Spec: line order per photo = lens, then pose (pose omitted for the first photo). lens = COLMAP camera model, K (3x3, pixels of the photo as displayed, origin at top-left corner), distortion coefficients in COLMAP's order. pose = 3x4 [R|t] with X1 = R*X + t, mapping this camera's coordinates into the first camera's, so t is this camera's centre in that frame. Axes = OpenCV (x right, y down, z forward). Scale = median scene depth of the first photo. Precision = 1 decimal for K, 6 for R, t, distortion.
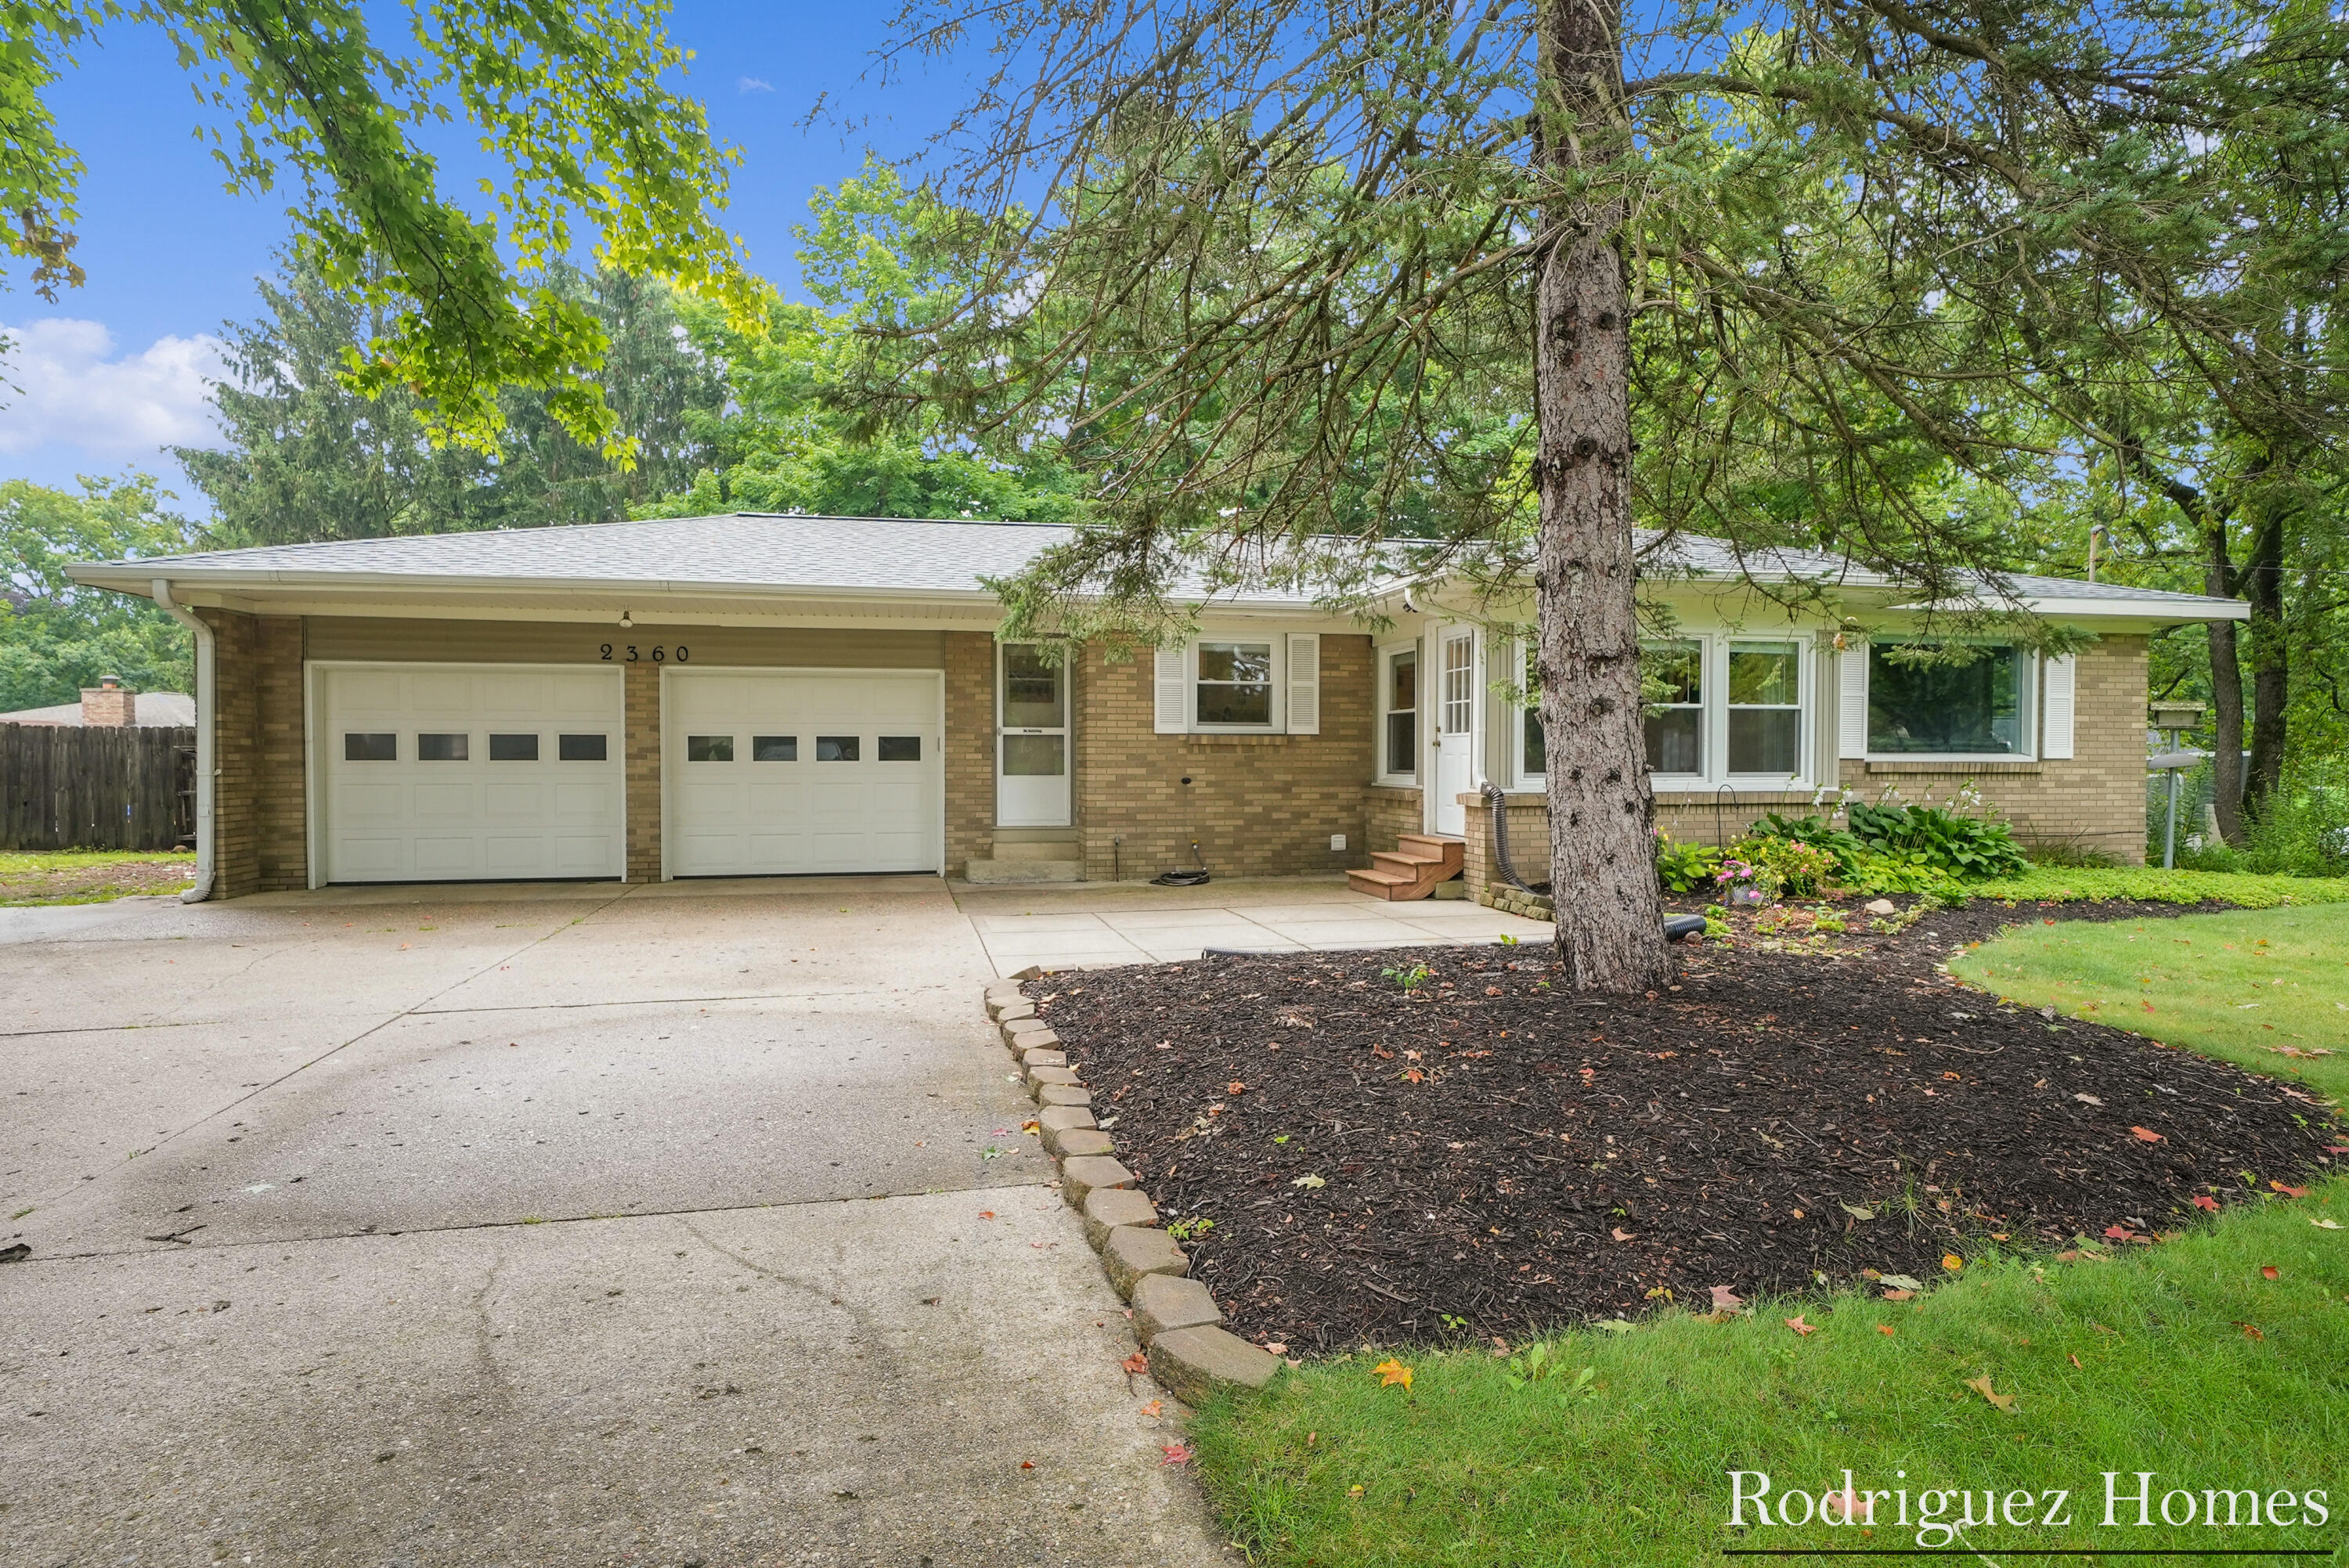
lens RADIAL K [[1267.3, 0, 1169.3], [0, 1267.3, 792.8], [0, 0, 1]] dist [0.017998, 0.000205]
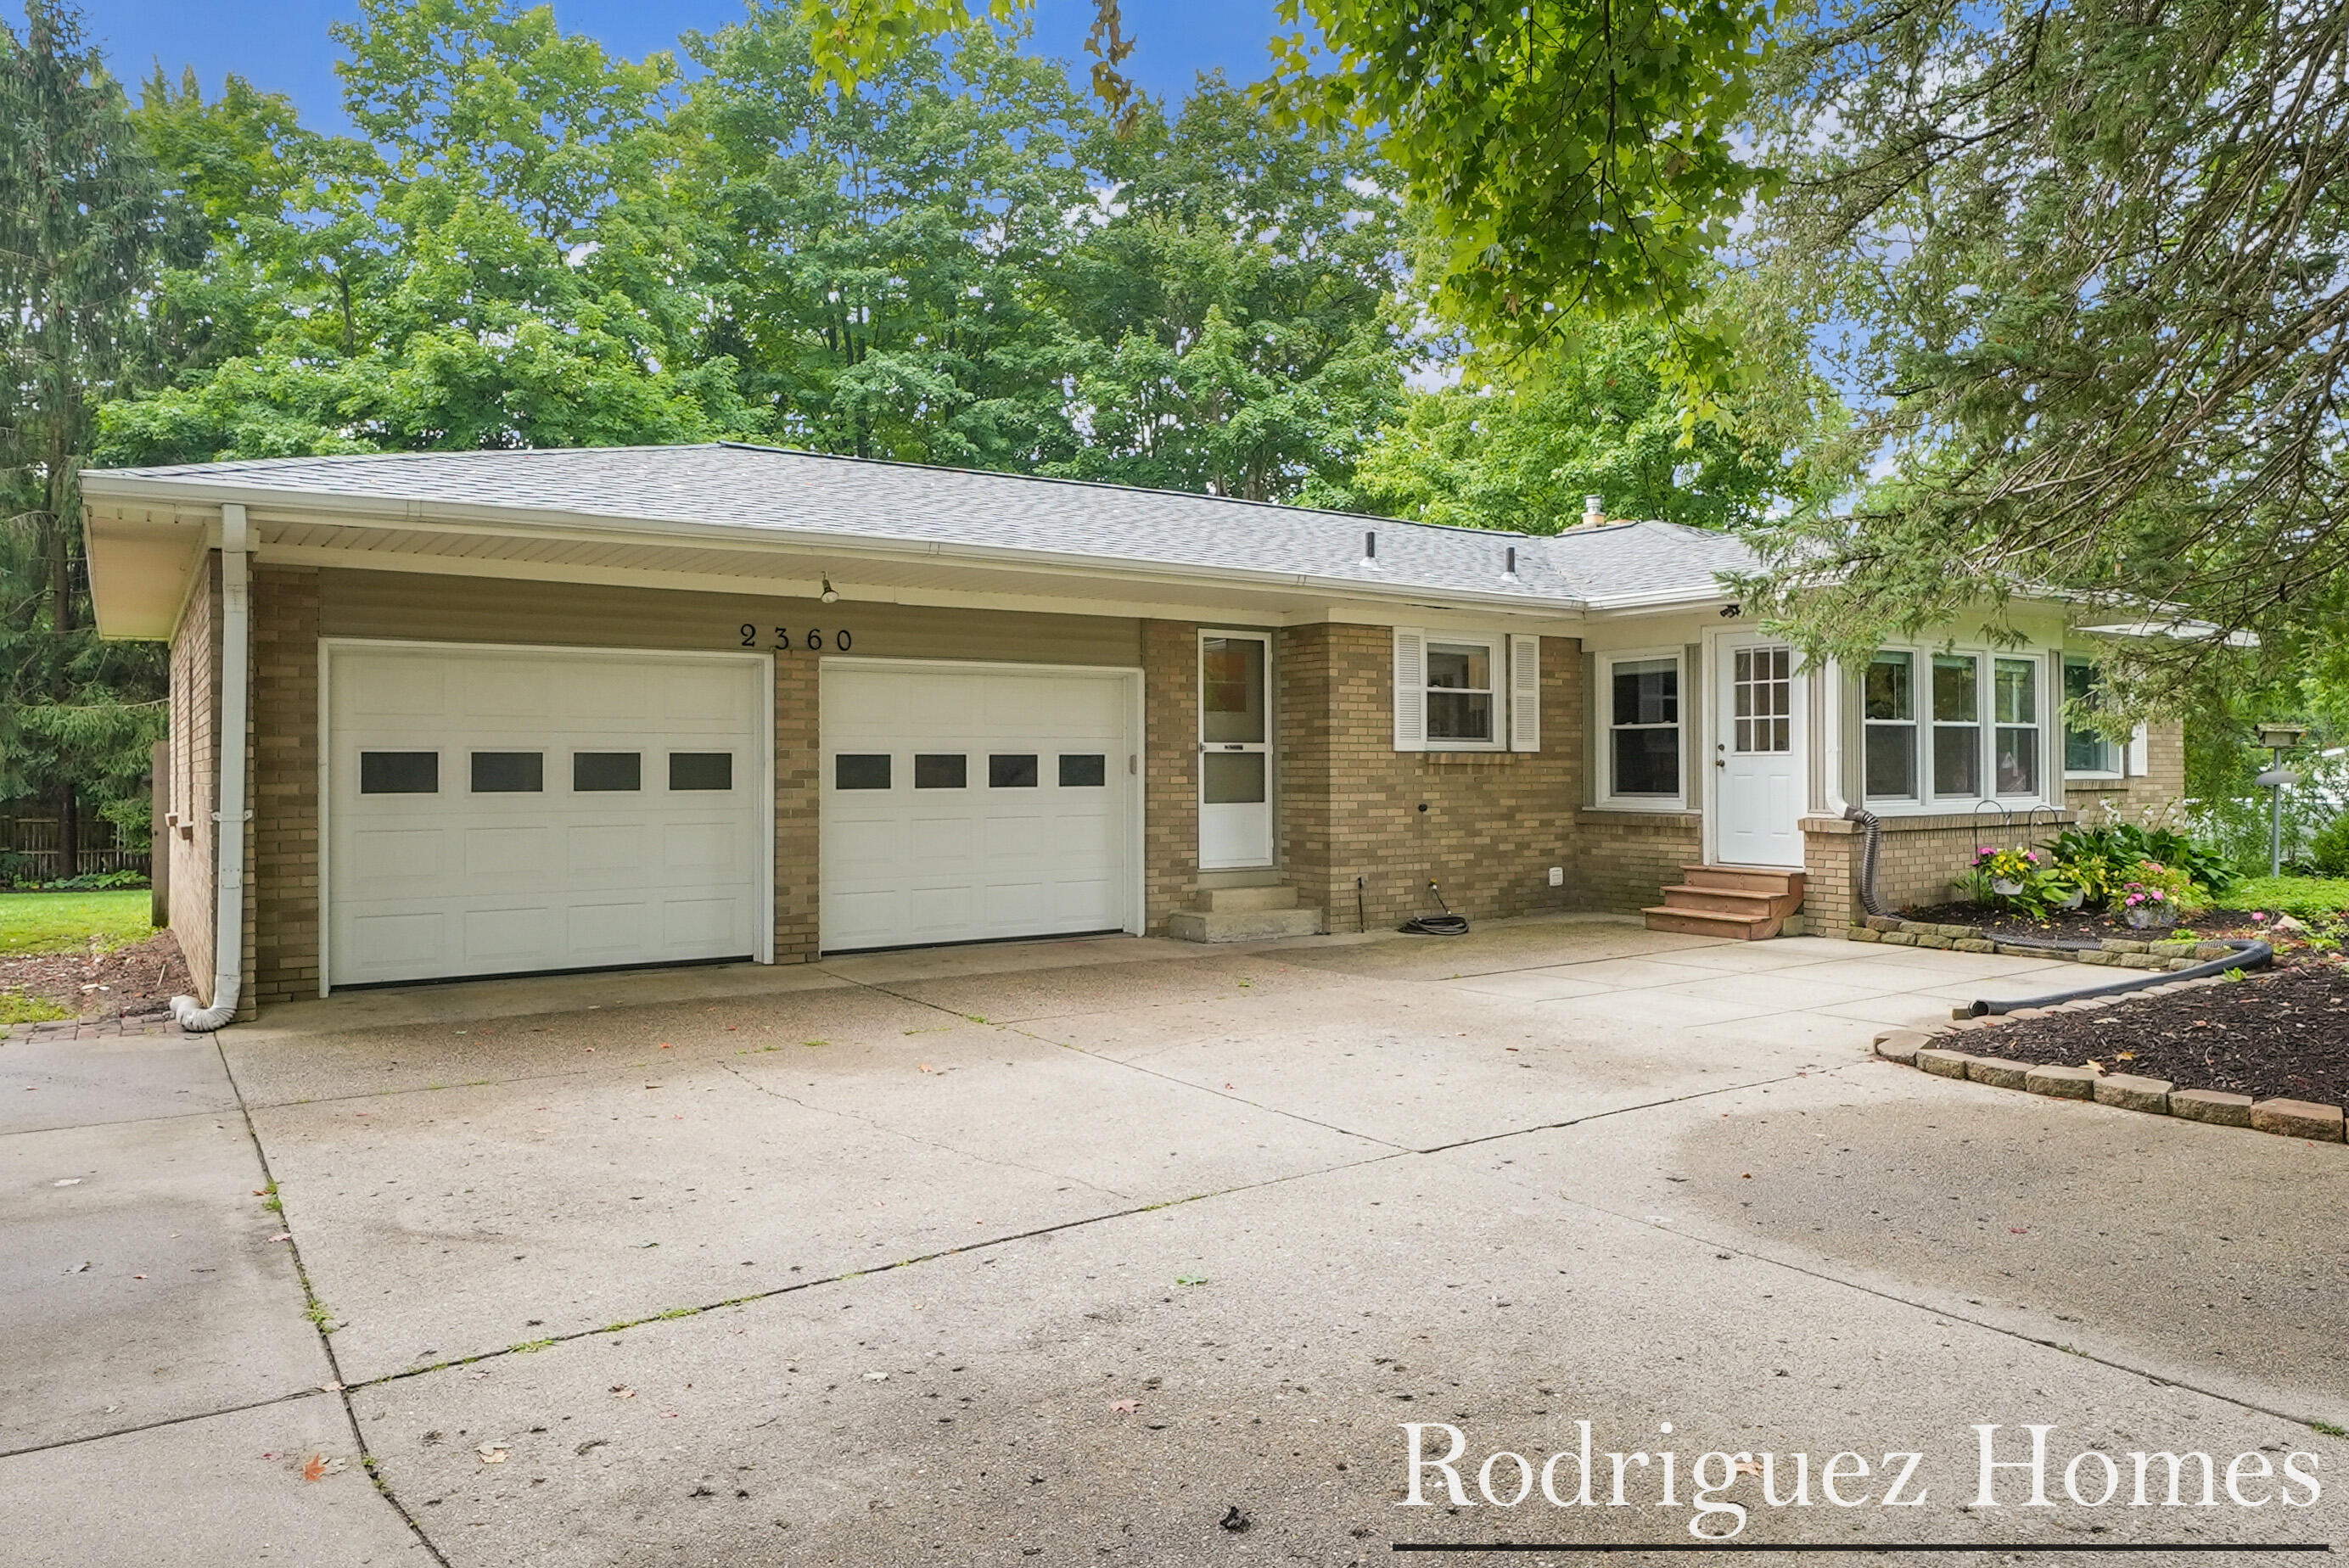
lens RADIAL K [[1554.6, 0, 1175.1], [0, 1554.6, 762.0], [0, 0, 1]] dist [0.002289, 0.000411]
pose [[0.928340, -0.001987, 0.371728, -0.524572], [0.014425, 0.999425, -0.030681, -0.010685], [-0.371453, 0.033845, 0.927835, 0.115250]]
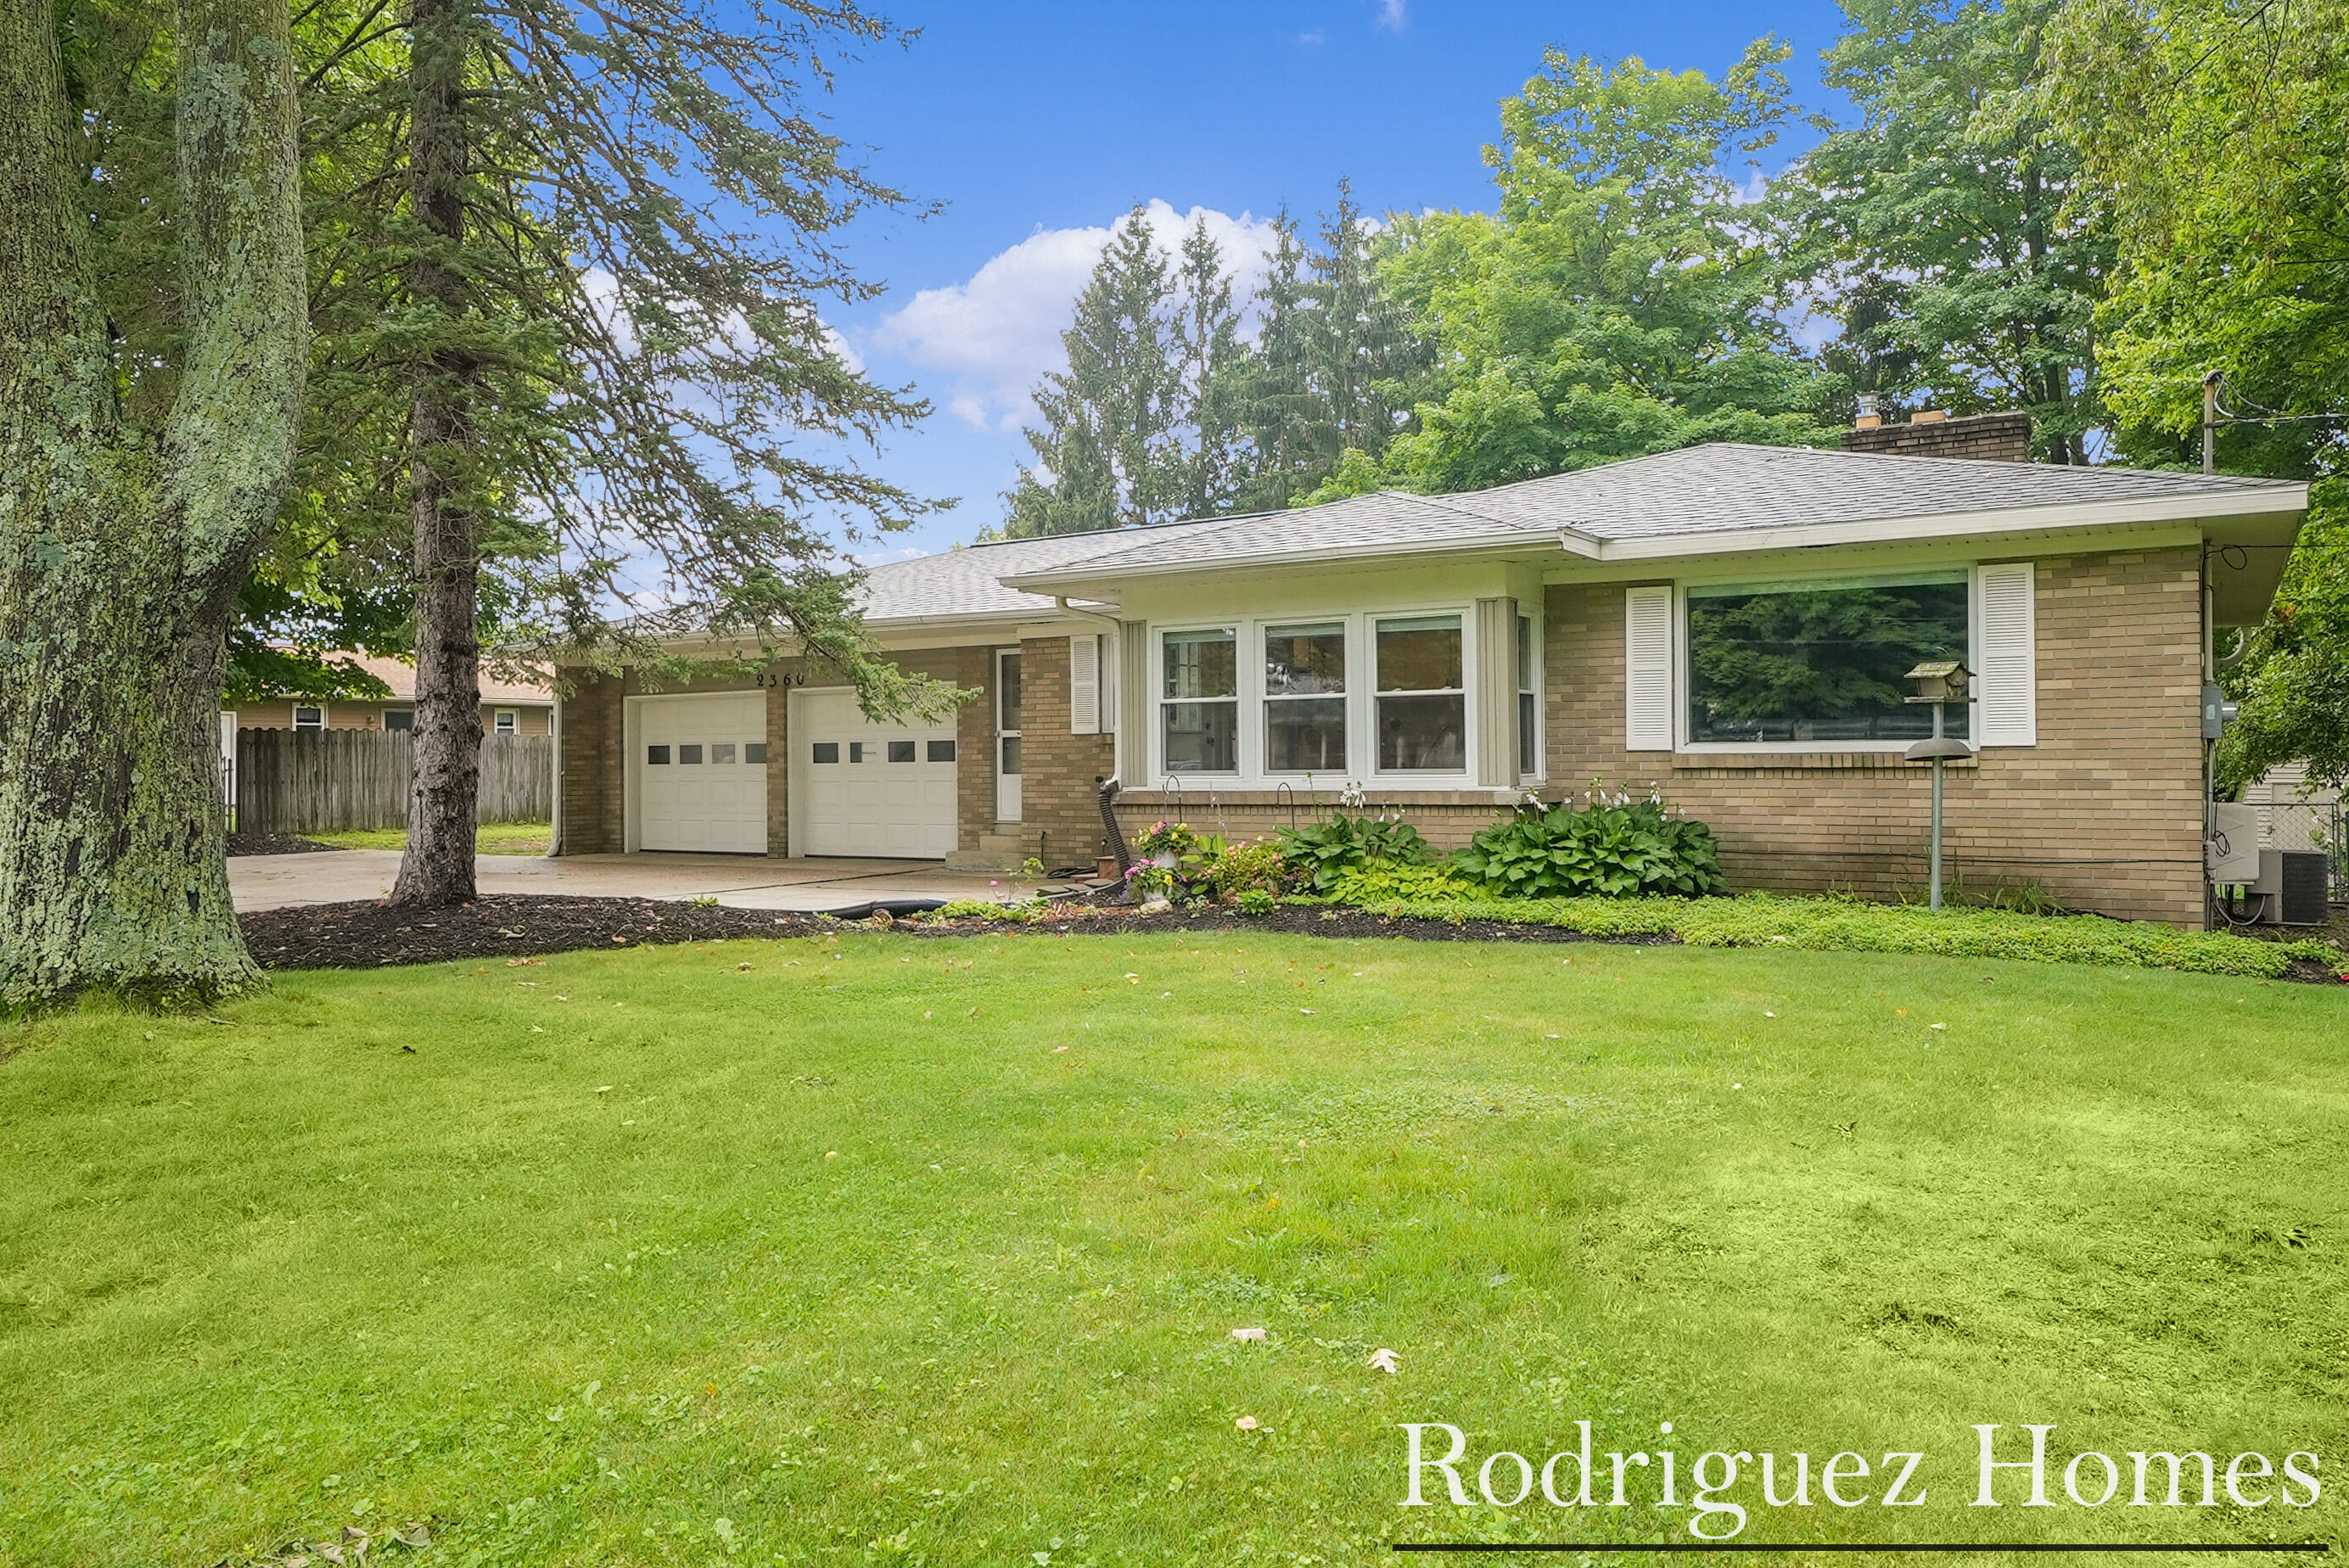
lens RADIAL K [[1661.6, 0, 1179.4], [0, 1661.6, 783.3], [0, 0, 1]] dist [0.005616, 0.001023]
pose [[0.716314, 0.001919, -0.697776, 1.023723], [-0.007520, 0.999959, -0.004970, 0.000185], [0.697738, 0.008808, 0.716299, 0.074789]]
